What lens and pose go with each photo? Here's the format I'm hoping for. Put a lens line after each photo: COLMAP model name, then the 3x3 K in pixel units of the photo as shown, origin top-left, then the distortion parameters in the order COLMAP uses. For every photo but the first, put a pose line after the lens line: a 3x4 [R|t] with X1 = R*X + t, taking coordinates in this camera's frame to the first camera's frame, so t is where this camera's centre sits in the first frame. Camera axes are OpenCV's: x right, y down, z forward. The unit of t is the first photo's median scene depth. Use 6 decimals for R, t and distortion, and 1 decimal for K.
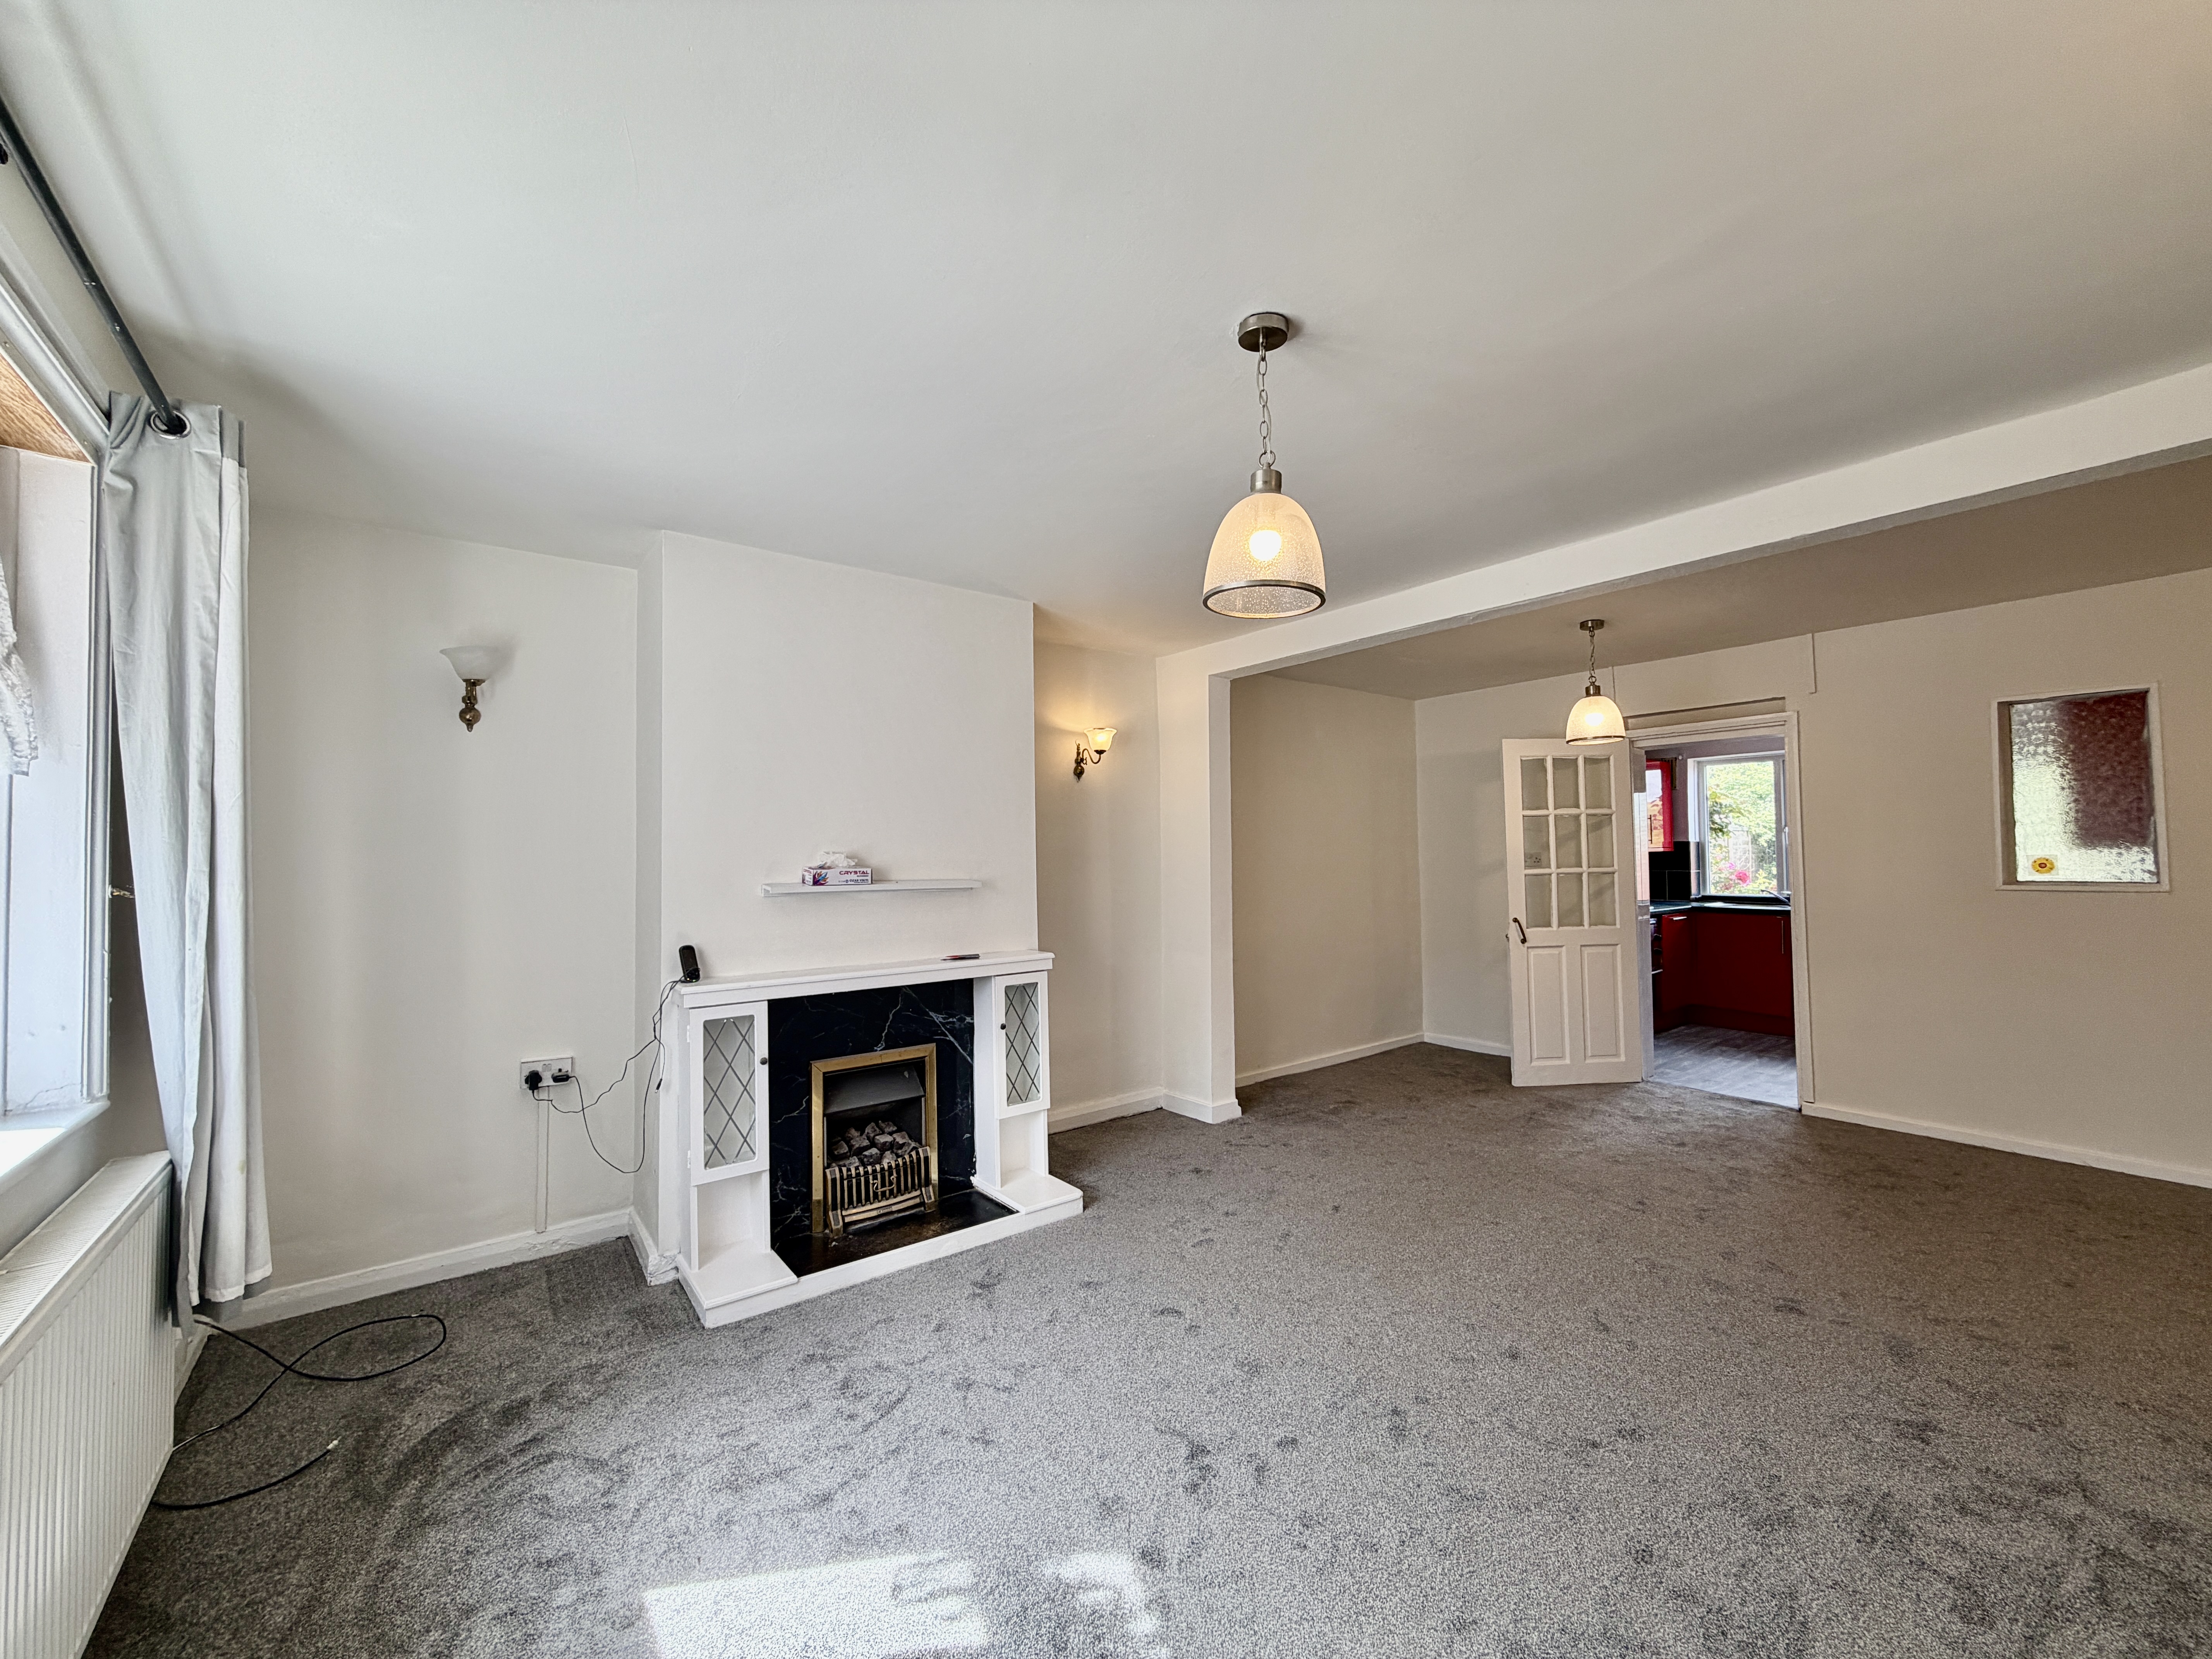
lens RADIAL K [[880.1, 0, 1100.0], [0, 880.1, 828.4], [0, 0, 1]] dist [-0.000129, 0.000232]
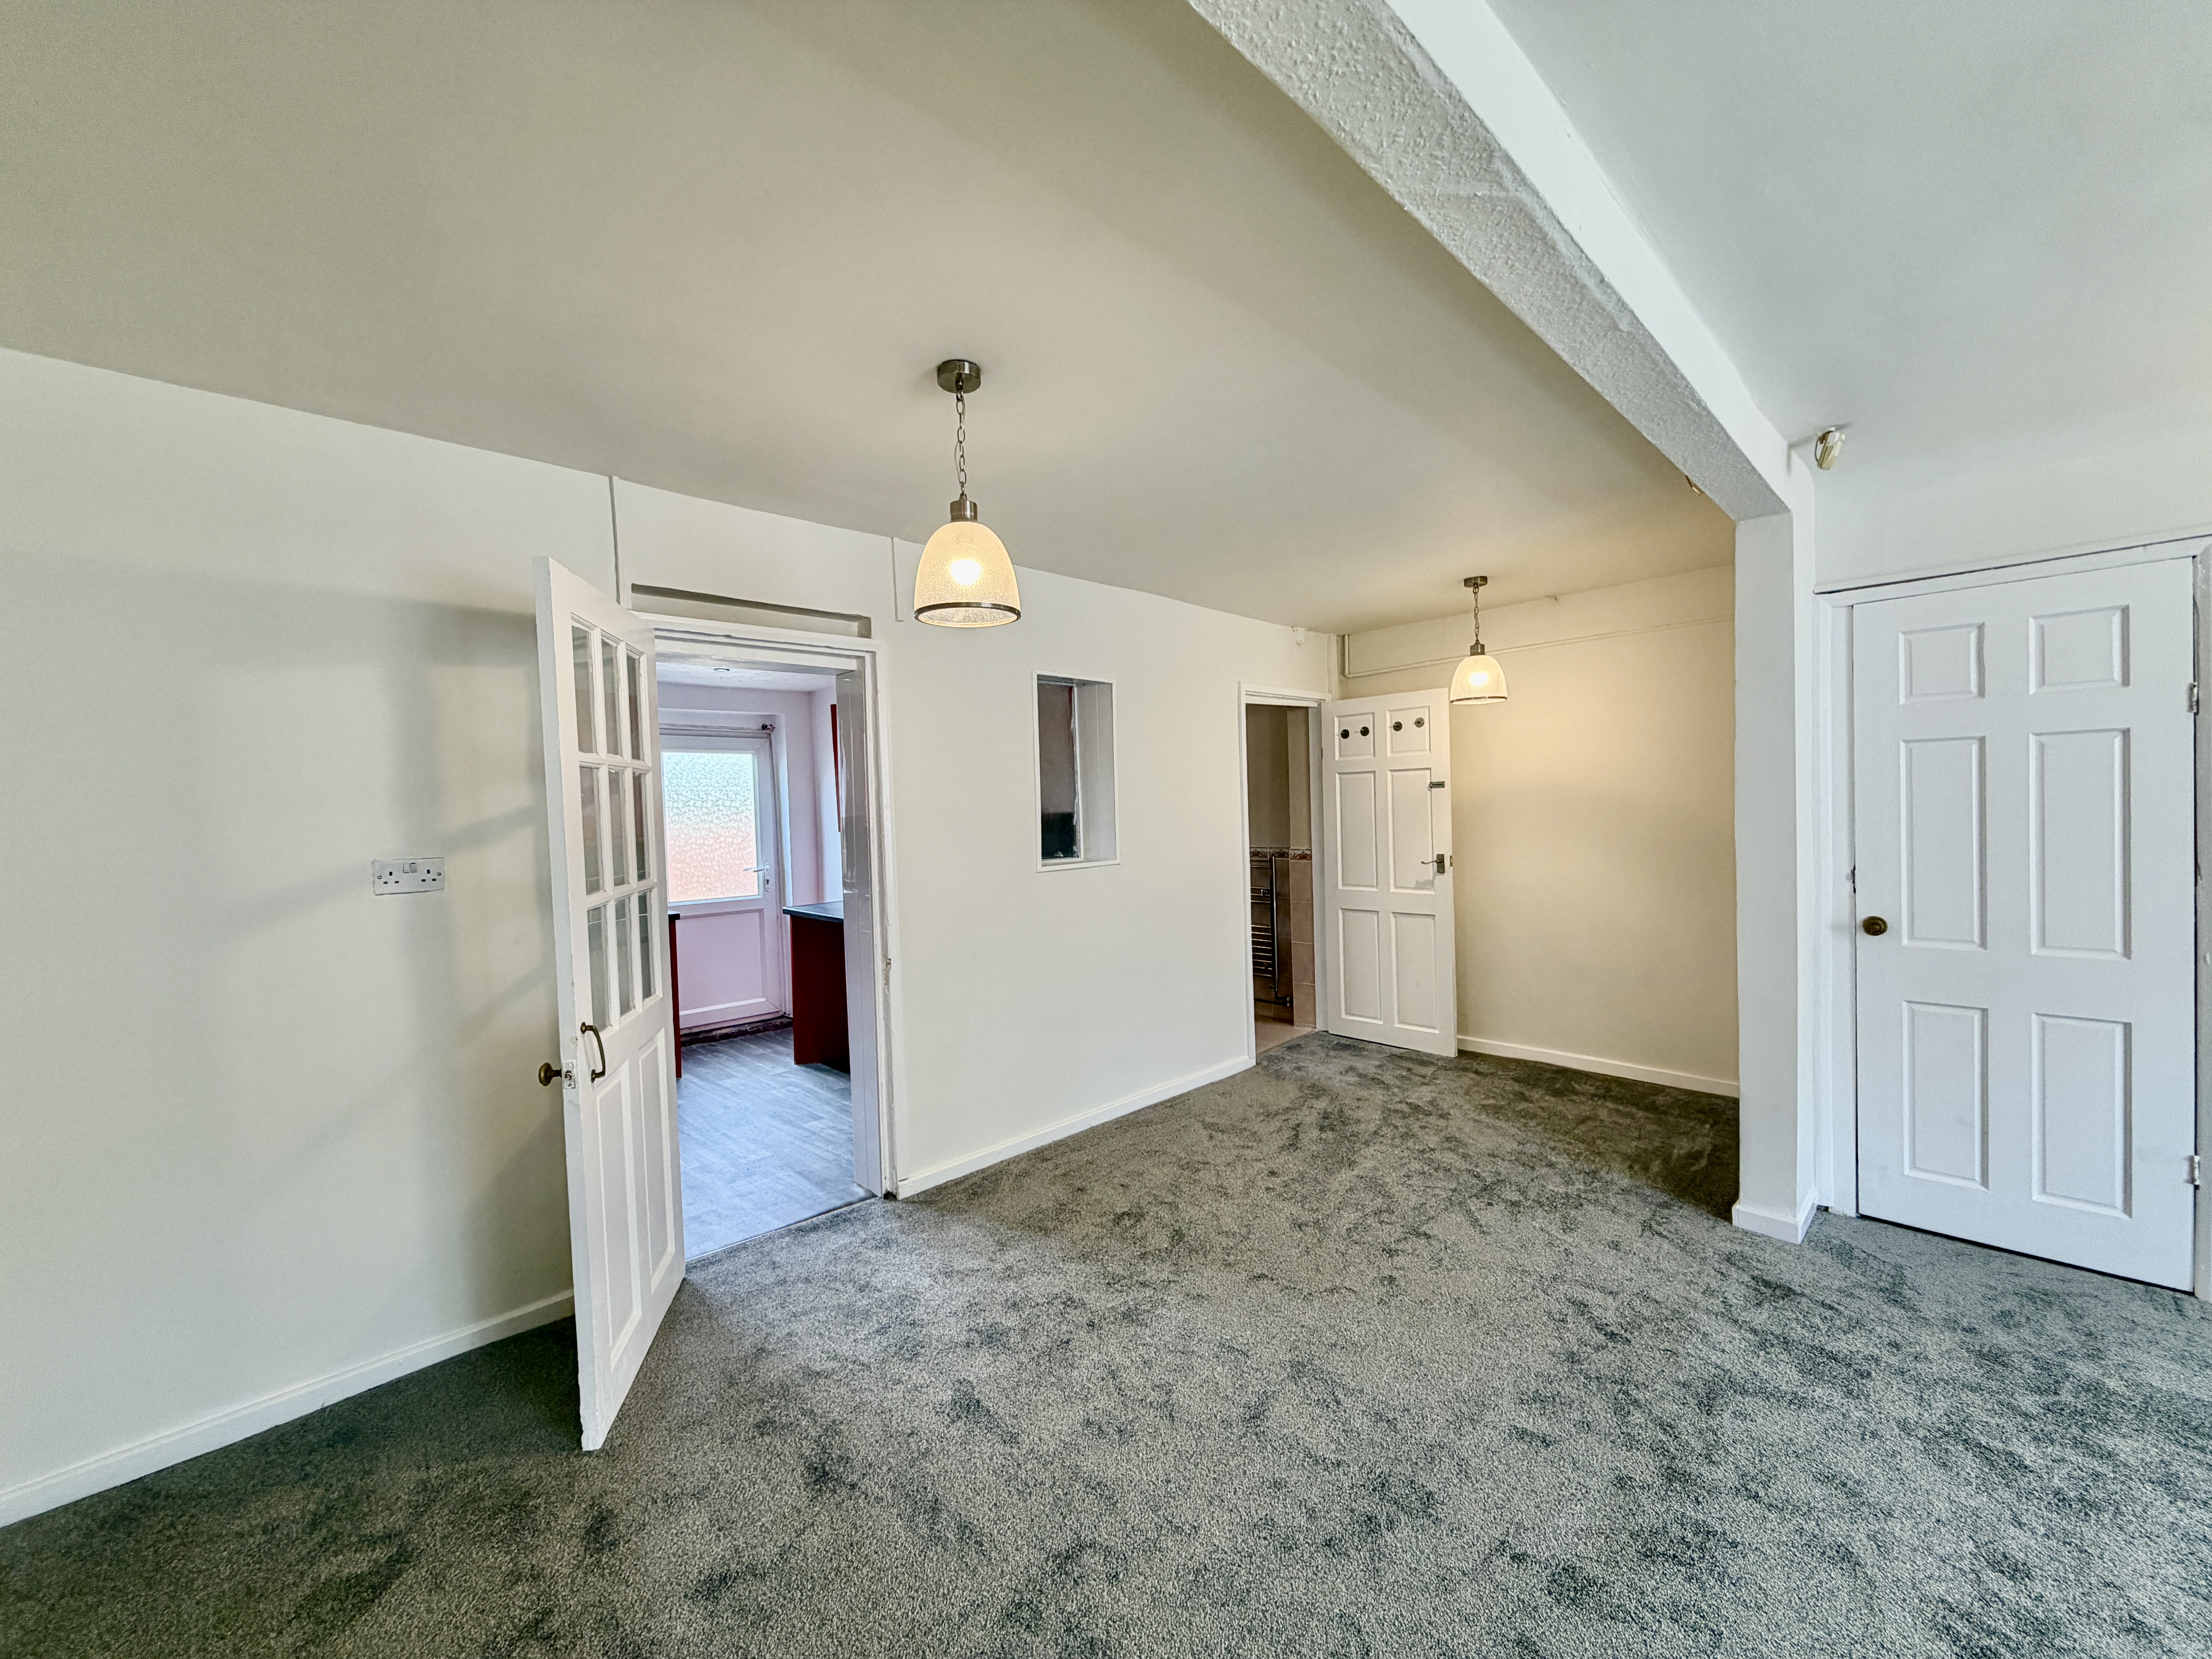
lens RADIAL K [[880.1, 0, 1100.0], [0, 880.1, 828.4], [0, 0, 1]] dist [-0.000129, 0.000232]
pose [[-0.114731, -0.006734, 0.993374, 0.067712], [0.001869, 0.999974, 0.006995, 0.015502], [-0.993395, 0.002659, -0.114716, 1.028314]]
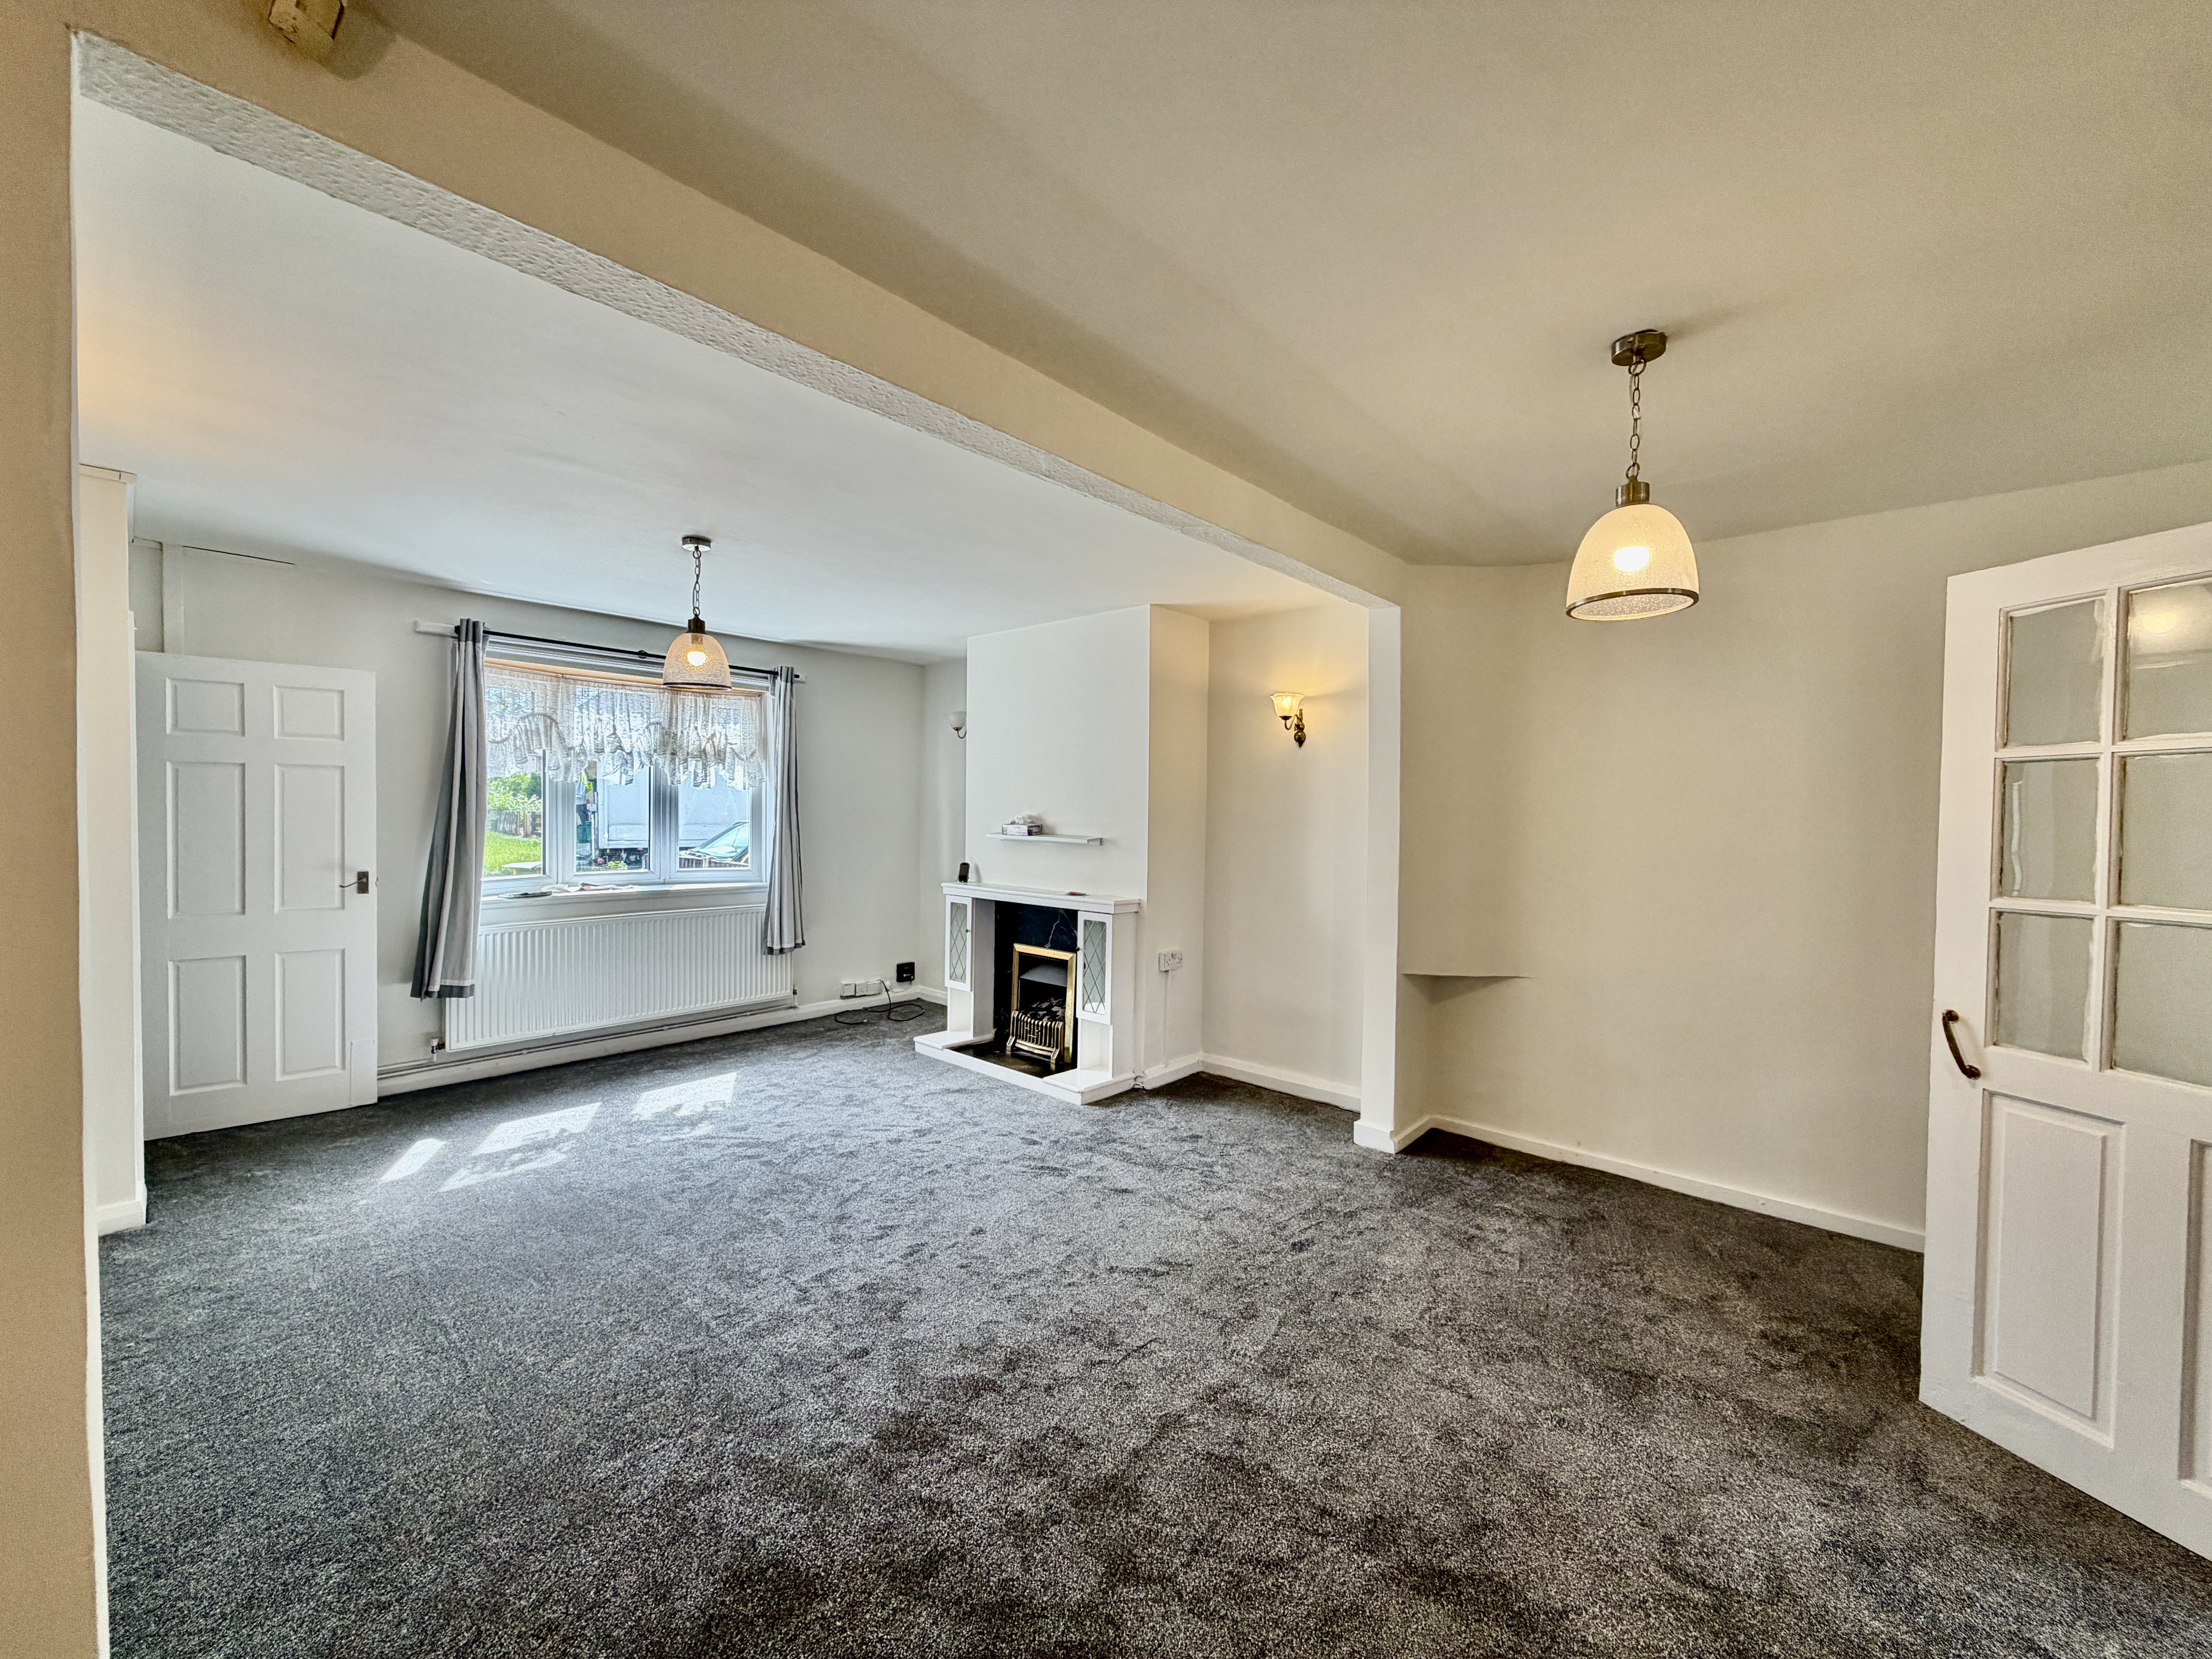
lens RADIAL K [[880.1, 0, 1100.0], [0, 880.1, 828.4], [0, 0, 1]] dist [-0.000129, 0.000232]
pose [[0.187134, 0.037228, -0.981629, 1.006595], [0.012708, 0.999106, 0.040313, -0.007198], [0.982252, -0.020019, 0.186493, 0.670624]]
